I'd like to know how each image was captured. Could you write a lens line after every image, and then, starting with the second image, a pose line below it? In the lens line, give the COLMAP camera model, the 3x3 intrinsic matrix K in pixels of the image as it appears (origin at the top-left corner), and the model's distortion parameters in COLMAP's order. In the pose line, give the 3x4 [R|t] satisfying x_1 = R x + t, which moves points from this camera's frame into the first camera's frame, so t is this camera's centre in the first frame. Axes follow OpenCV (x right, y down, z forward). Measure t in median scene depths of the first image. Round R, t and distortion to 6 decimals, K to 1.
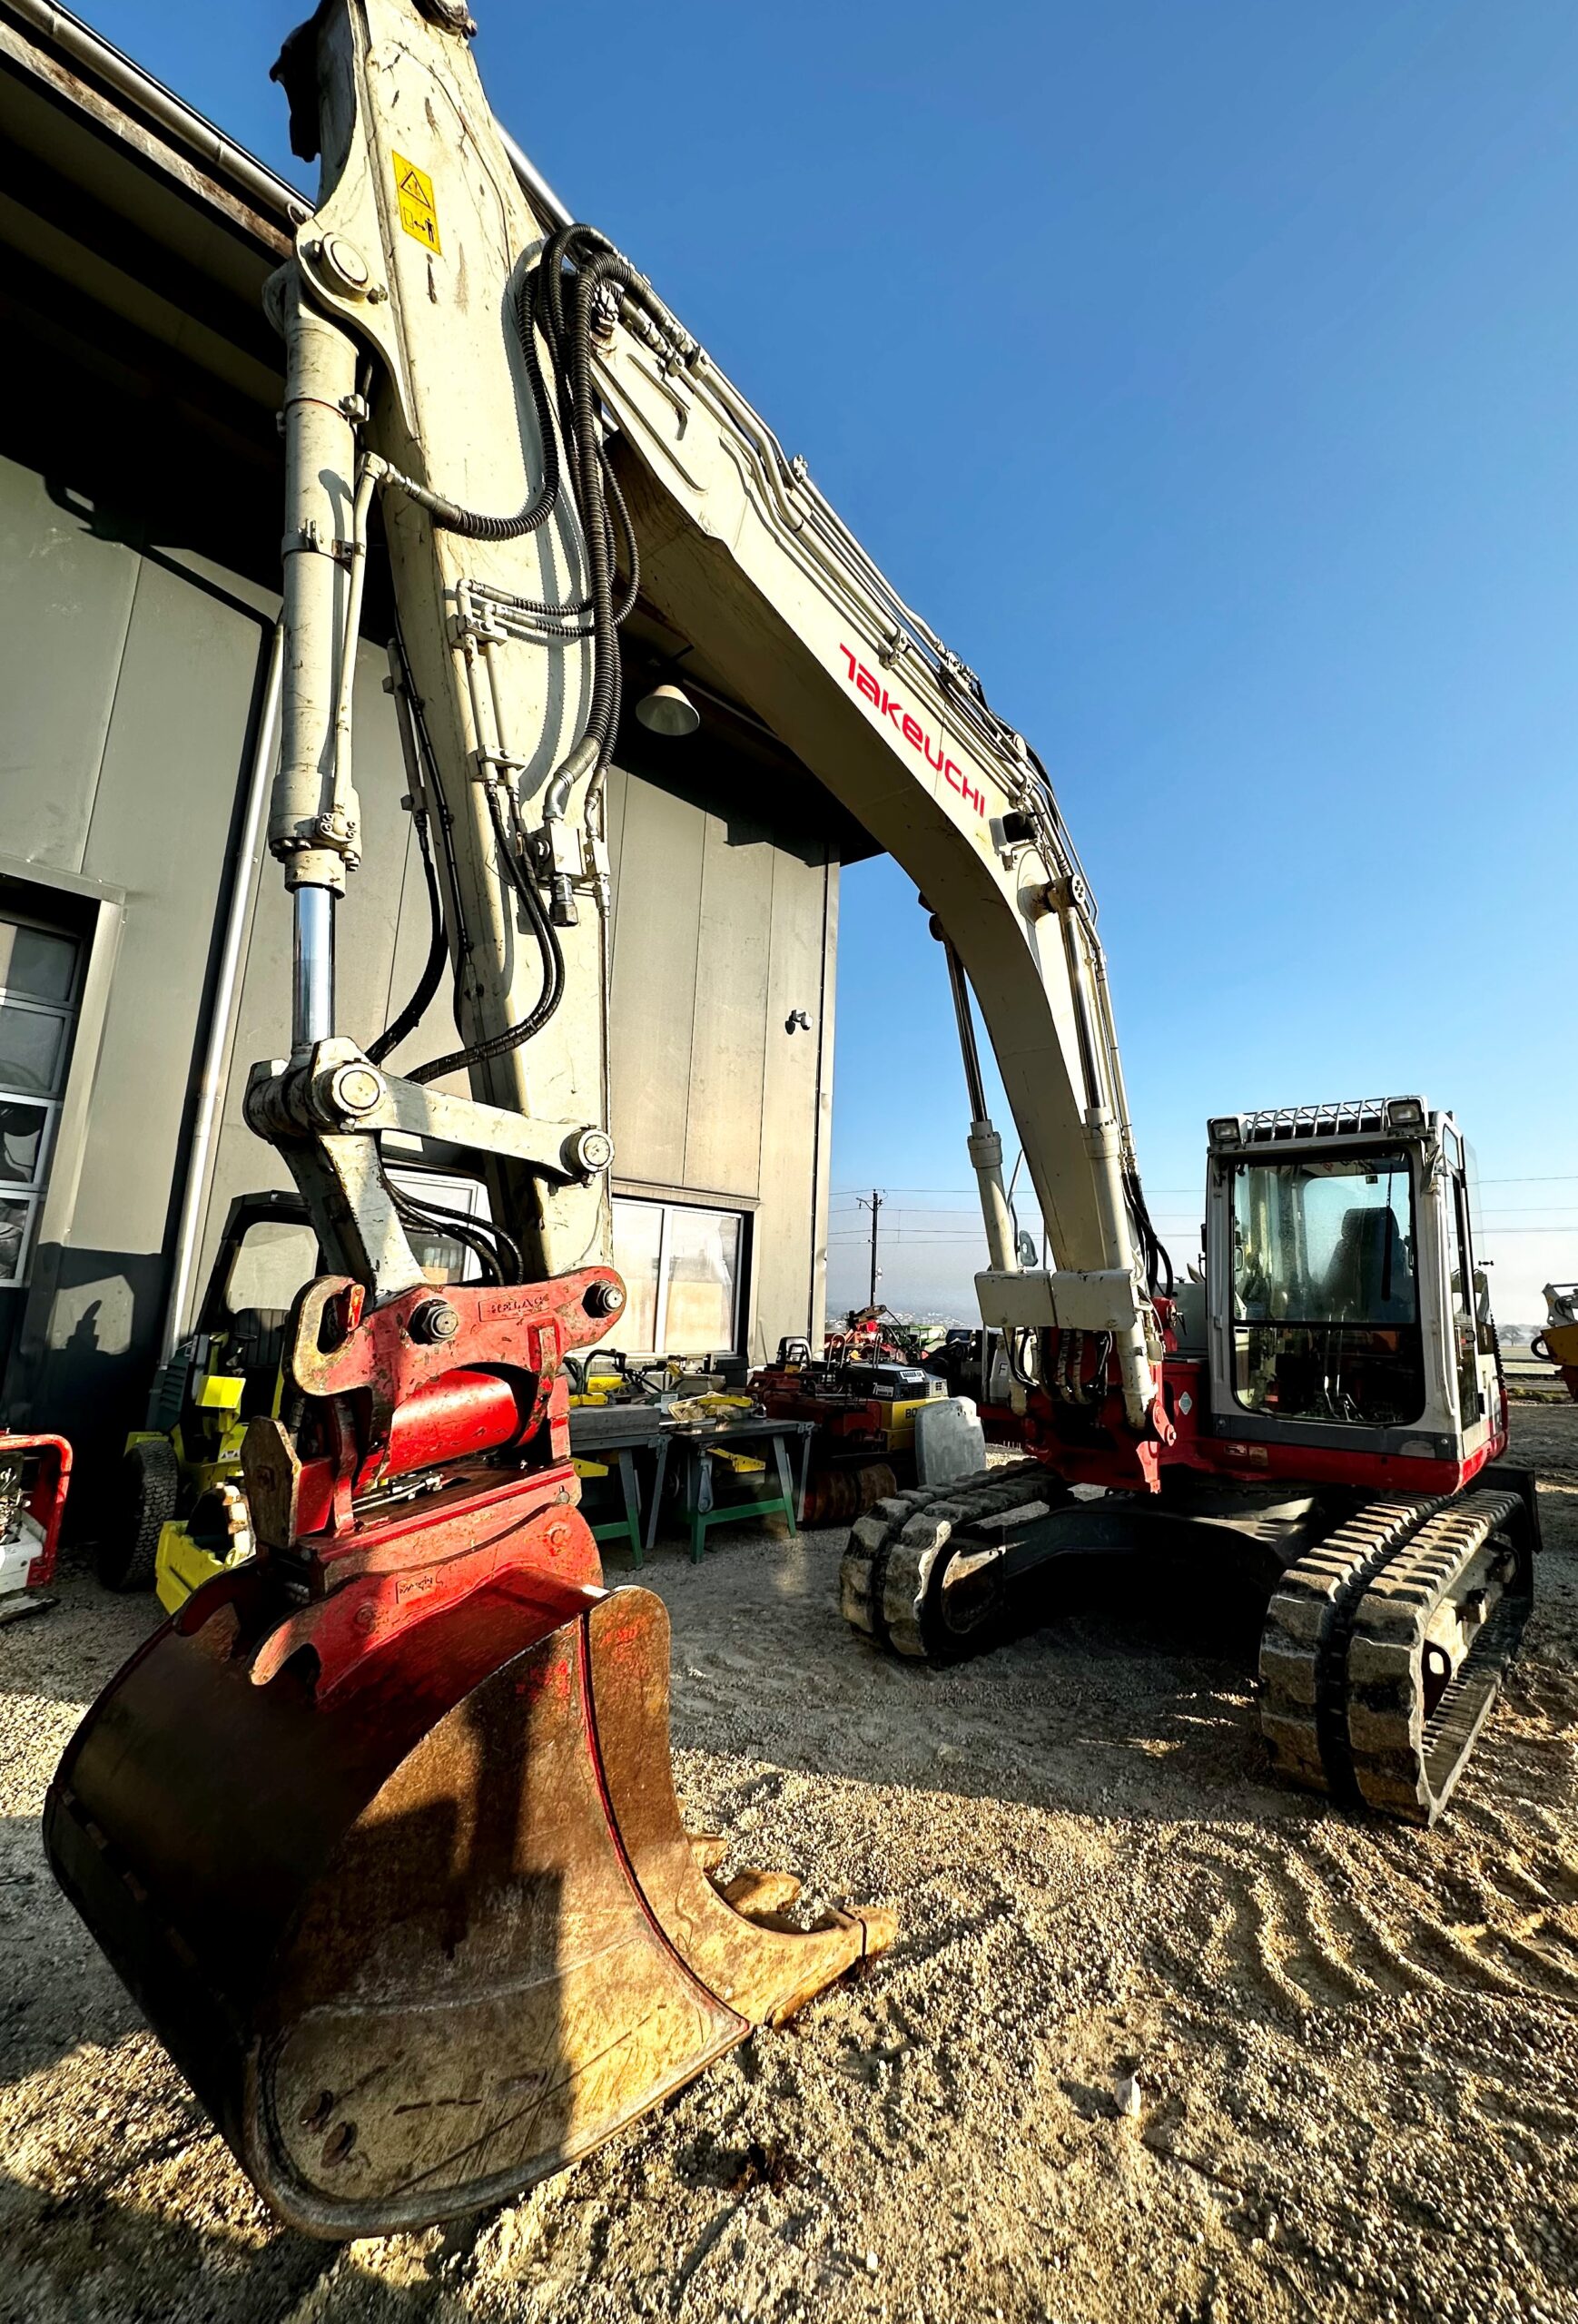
lens RADIAL K [[941.6, 0, 888.1], [0, 941.6, 1156.6], [0, 0, 1]] dist [0.000168, 0.000380]
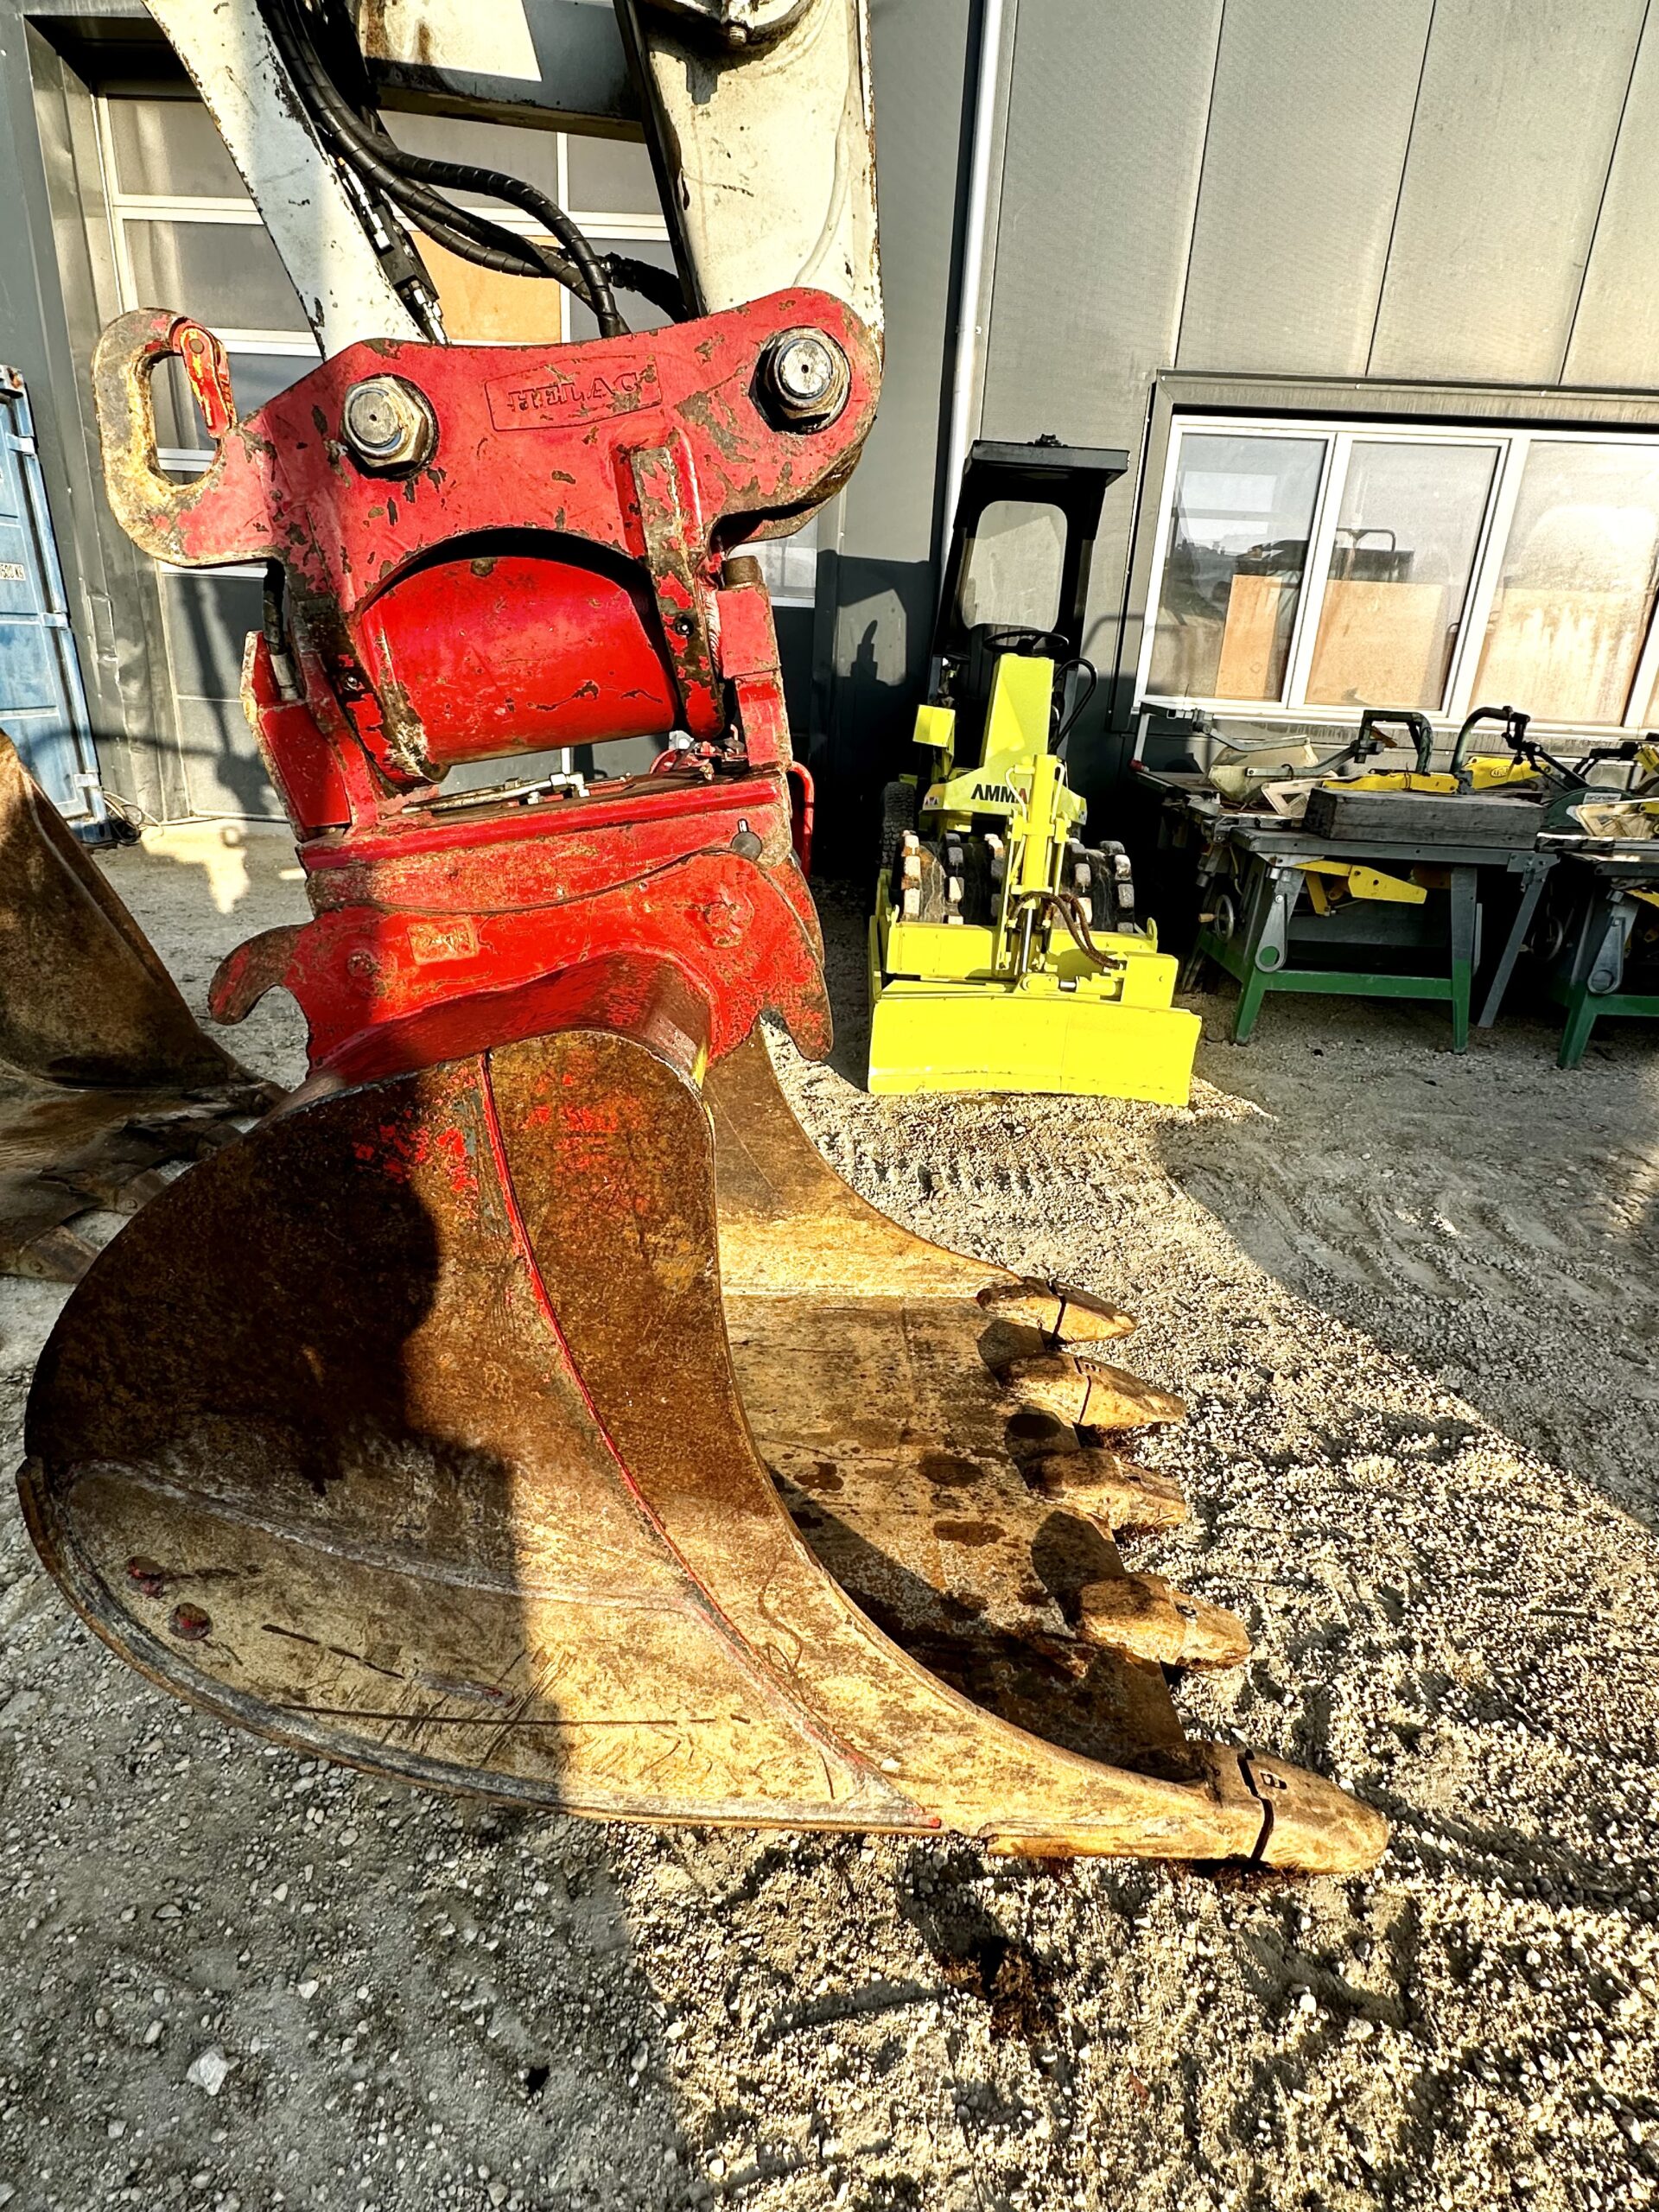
lens RADIAL K [[1163.2, 0, 829.5], [0, 1163.2, 1106.0], [0, 0, 1]] dist [0.000456, -0.002092]
pose [[0.621871, 0.284441, -0.729637, 0.156585], [0.103043, 0.893884, 0.436295, 0.209621], [0.776311, -0.346503, 0.526571, 0.622327]]
